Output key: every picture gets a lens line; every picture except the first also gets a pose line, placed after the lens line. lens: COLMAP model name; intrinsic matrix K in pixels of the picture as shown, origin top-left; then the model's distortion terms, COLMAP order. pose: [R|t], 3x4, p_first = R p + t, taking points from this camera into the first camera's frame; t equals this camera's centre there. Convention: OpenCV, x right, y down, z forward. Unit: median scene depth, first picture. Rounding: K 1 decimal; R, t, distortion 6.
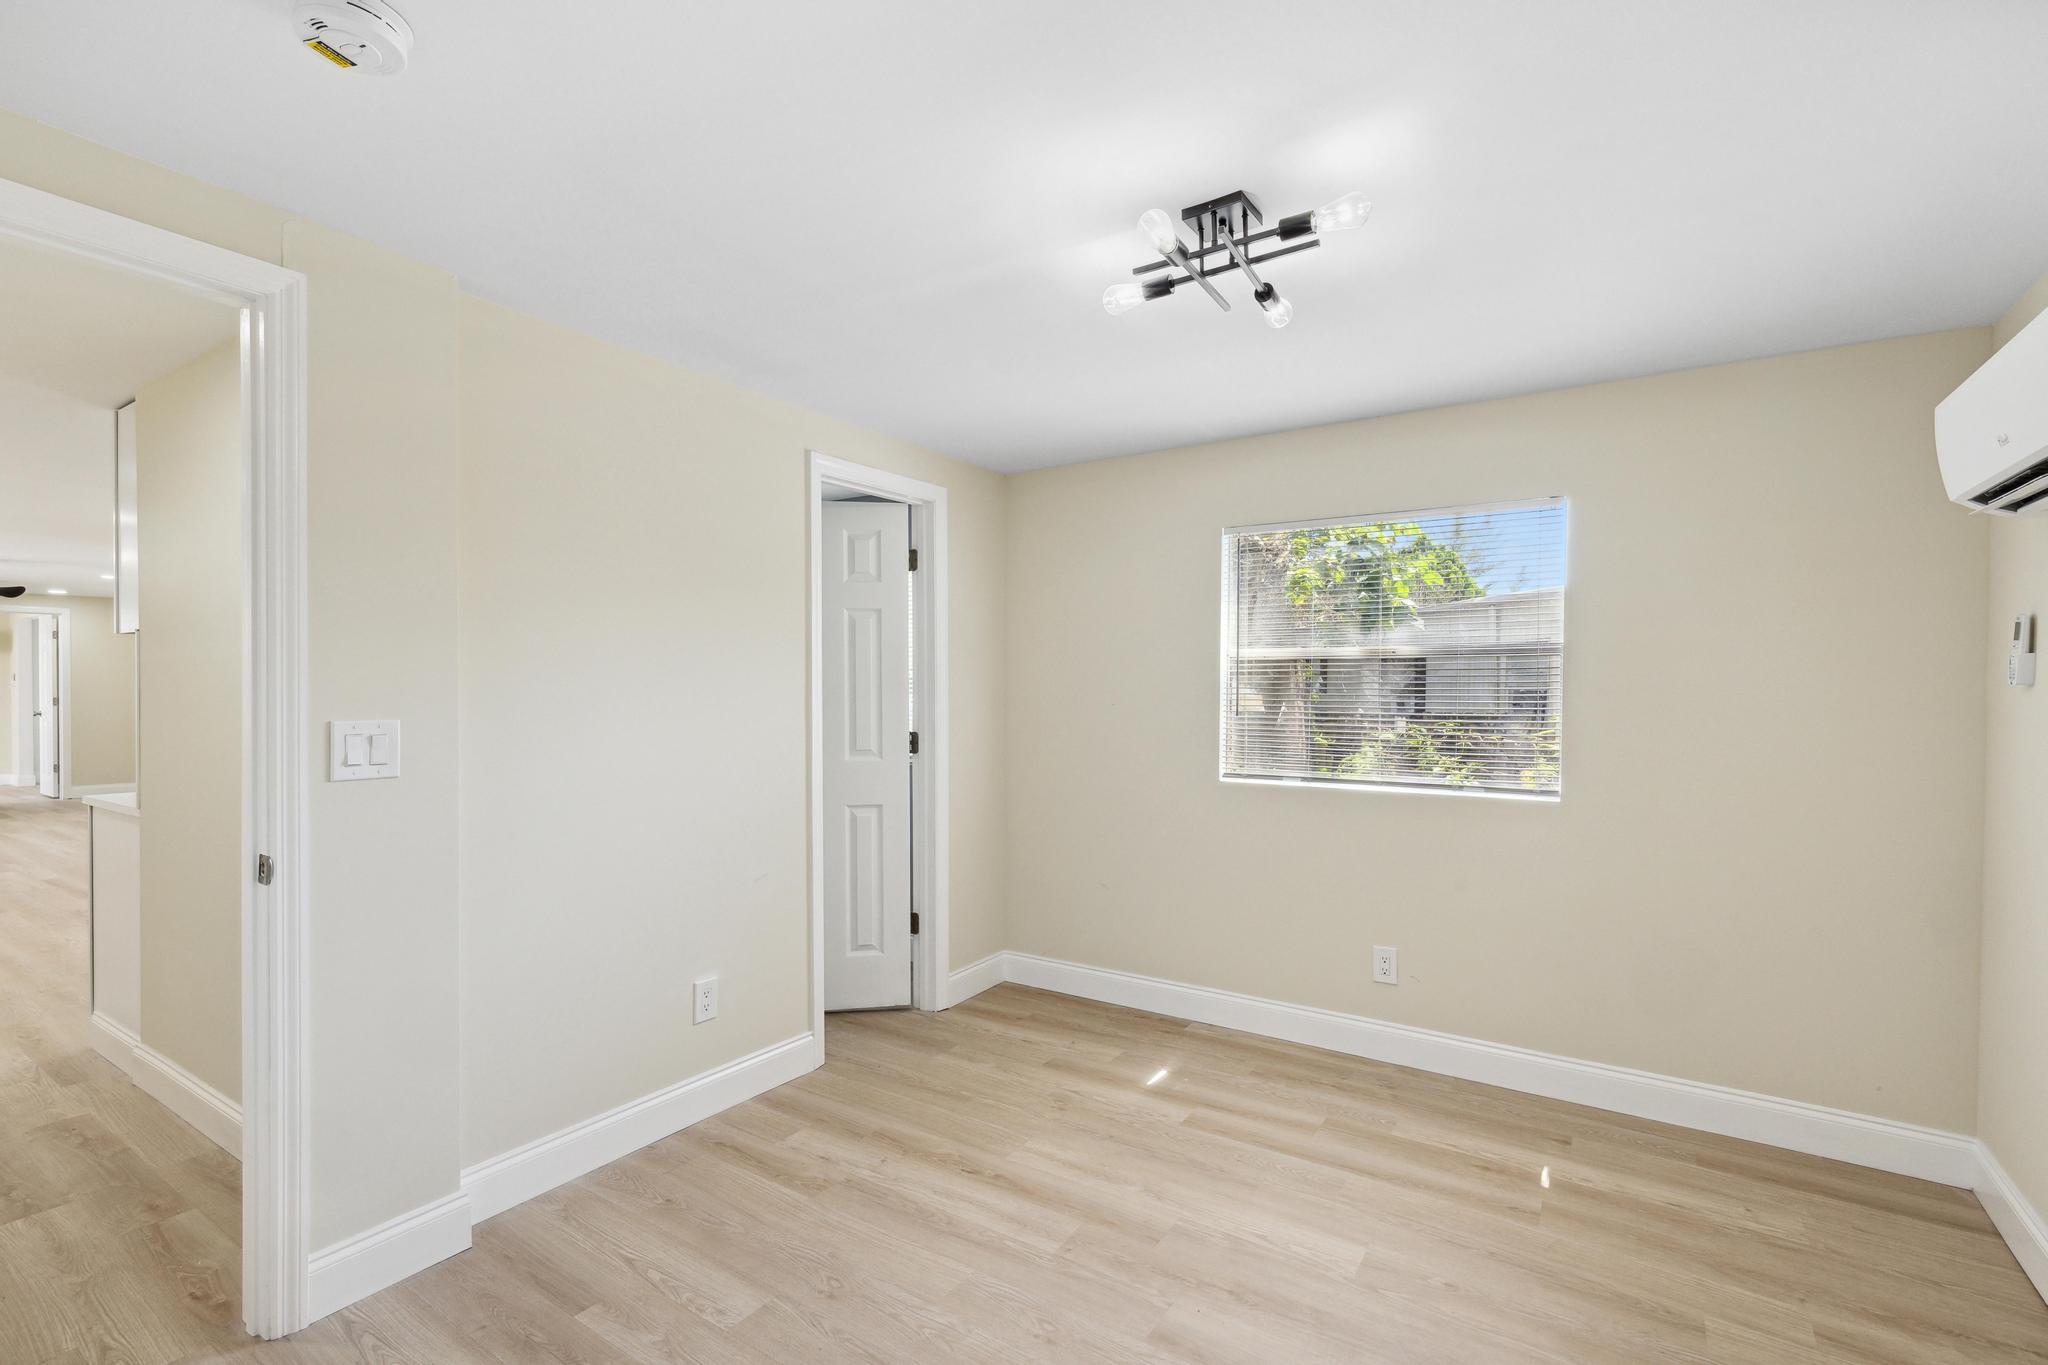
lens RADIAL K [[916.3, 0, 1032.5], [0, 916.3, 690.4], [0, 0, 1]] dist [0.000258, 0.000009]
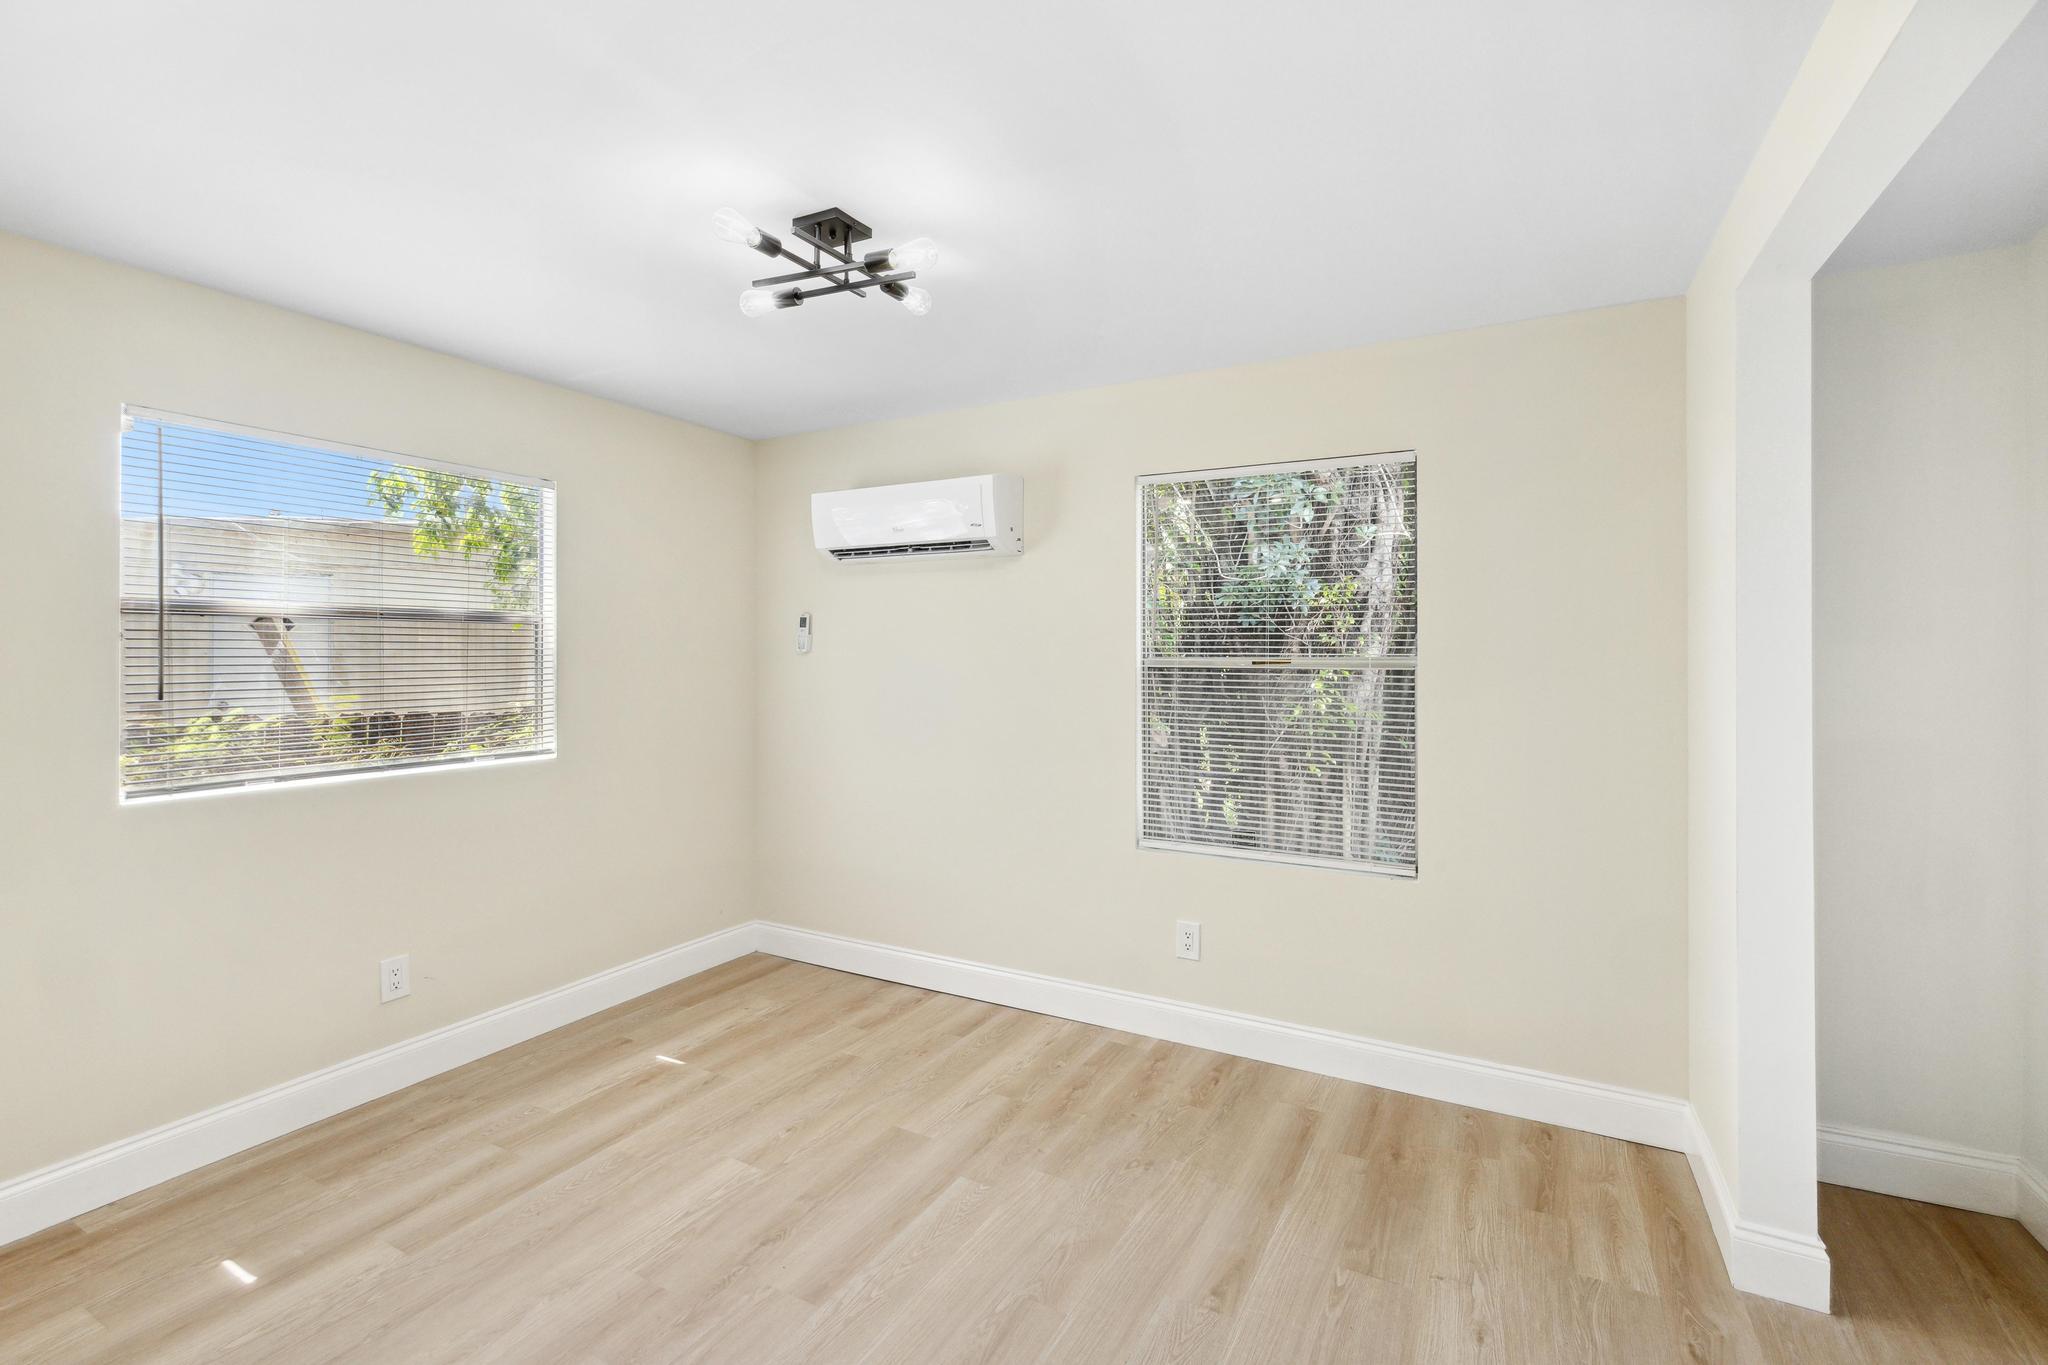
lens RADIAL K [[896.8, 0, 1005.2], [0, 896.8, 649.3], [0, 0, 1]] dist [0.000143, -0.000034]
pose [[-0.057977, 0.001116, 0.998317, -0.626755], [0.004883, 0.999988, -0.000834, -0.007161], [-0.998306, 0.004827, -0.057982, 0.609384]]
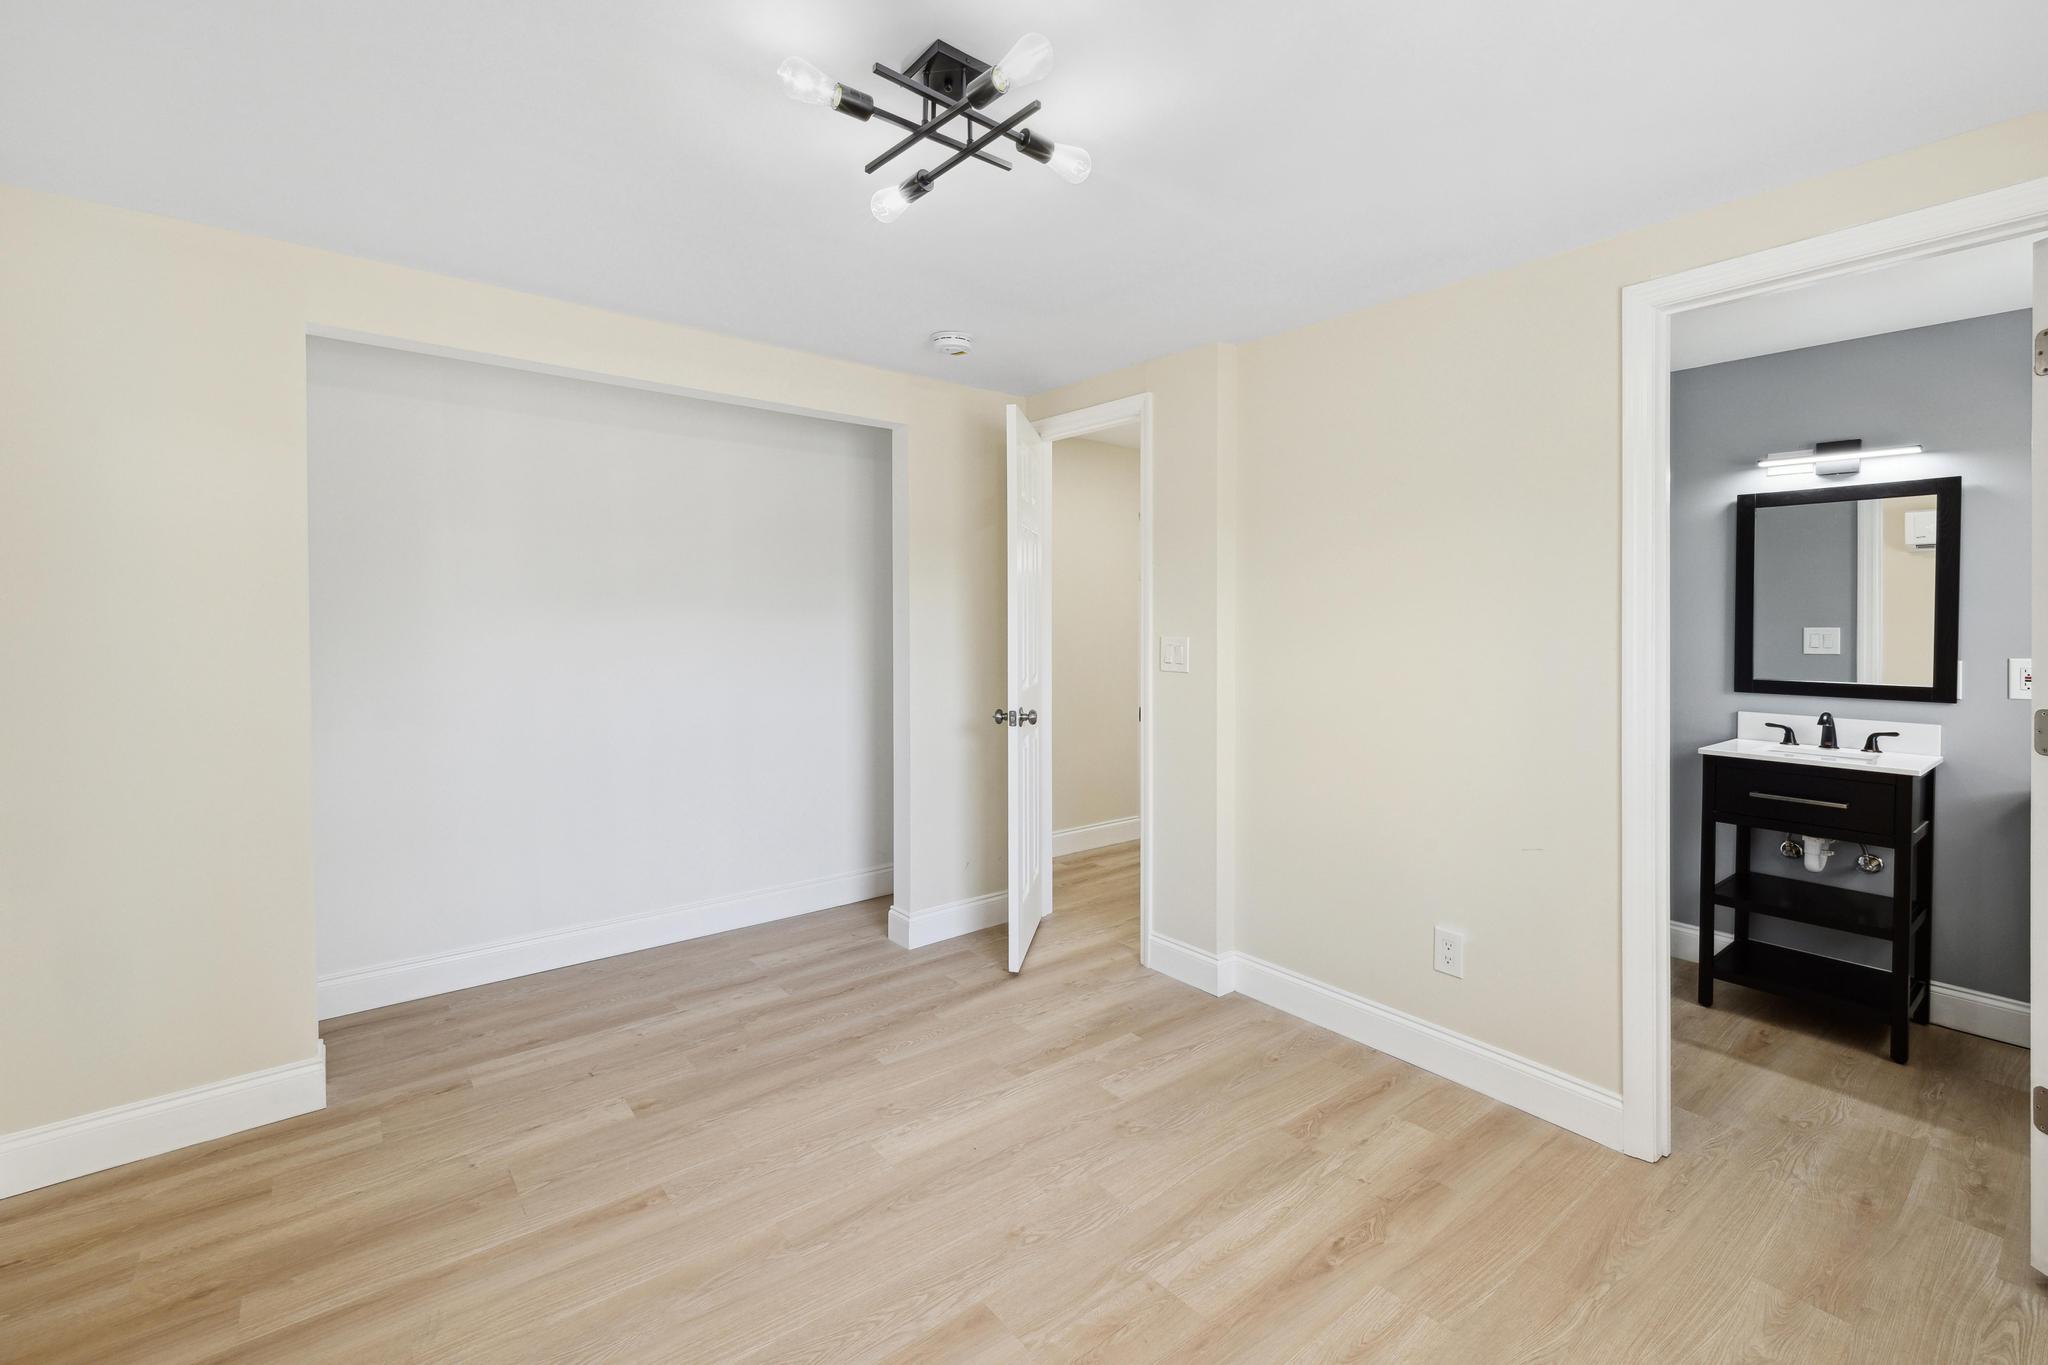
lens RADIAL K [[896.8, 0, 1005.2], [0, 896.8, 649.3], [0, 0, 1]] dist [0.000143, -0.000034]
pose [[-0.338472, 0.026239, -0.940611, 0.695755], [-0.003850, 0.999564, 0.029269, 0.005895], [0.940969, 0.013528, -0.338224, 0.952668]]
